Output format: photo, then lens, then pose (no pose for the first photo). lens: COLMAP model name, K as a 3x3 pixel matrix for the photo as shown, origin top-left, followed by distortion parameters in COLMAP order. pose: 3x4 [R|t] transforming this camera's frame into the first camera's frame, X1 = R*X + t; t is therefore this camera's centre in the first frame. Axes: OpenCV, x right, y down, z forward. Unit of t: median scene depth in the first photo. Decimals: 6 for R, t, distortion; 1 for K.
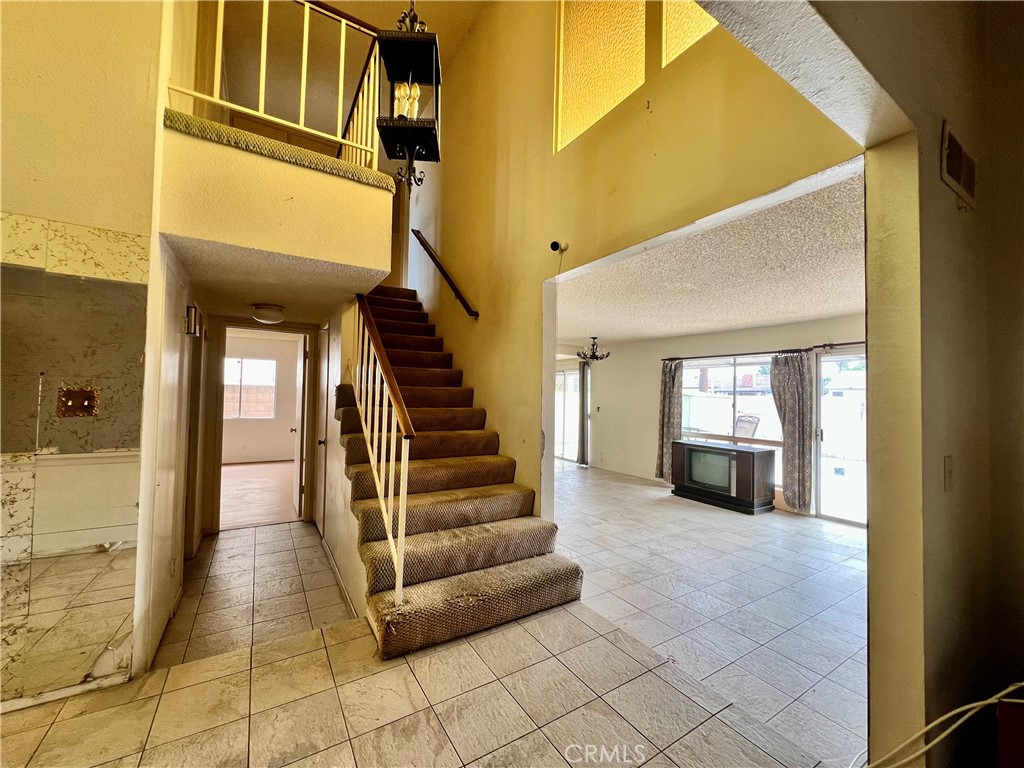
lens RADIAL K [[408.9, 0, 514.6], [0, 408.9, 386.8], [0, 0, 1]] dist [0.001235, 0.000090]
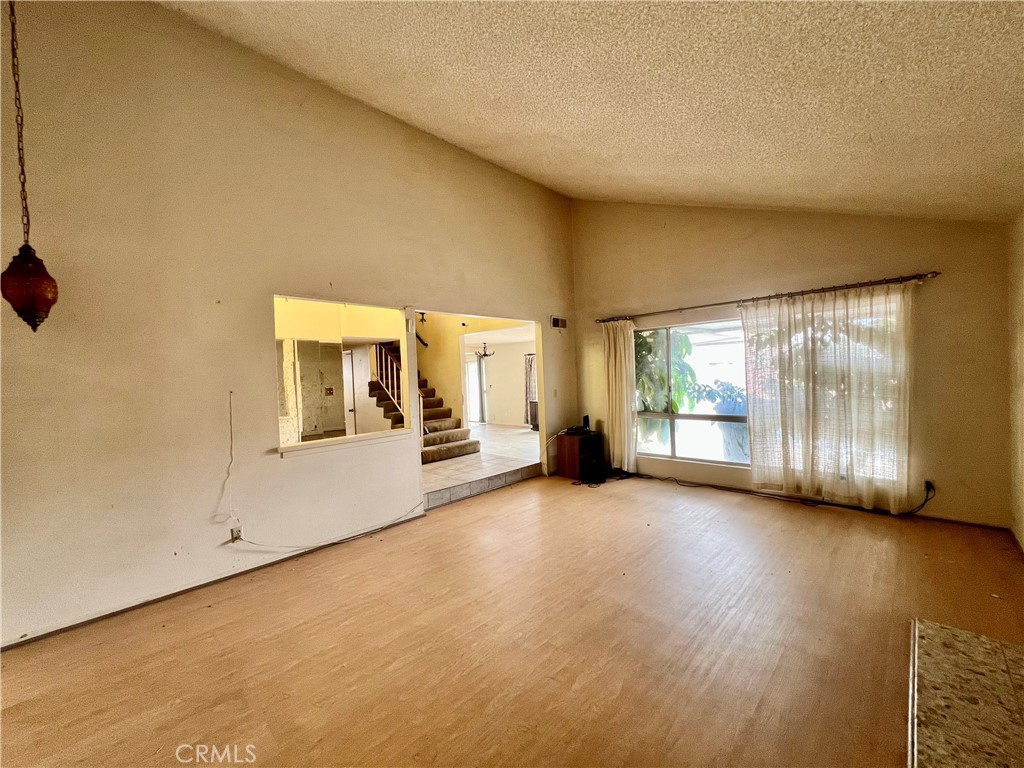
lens RADIAL K [[408.9, 0, 510.6], [0, 408.9, 384.6], [0, 0, 1]] dist [0.001235, 0.000090]
pose [[0.972317, -0.060195, 0.225778, -0.186003], [0.050970, 0.997618, 0.046473, -0.052529], [-0.228038, -0.033678, 0.973070, -1.368670]]
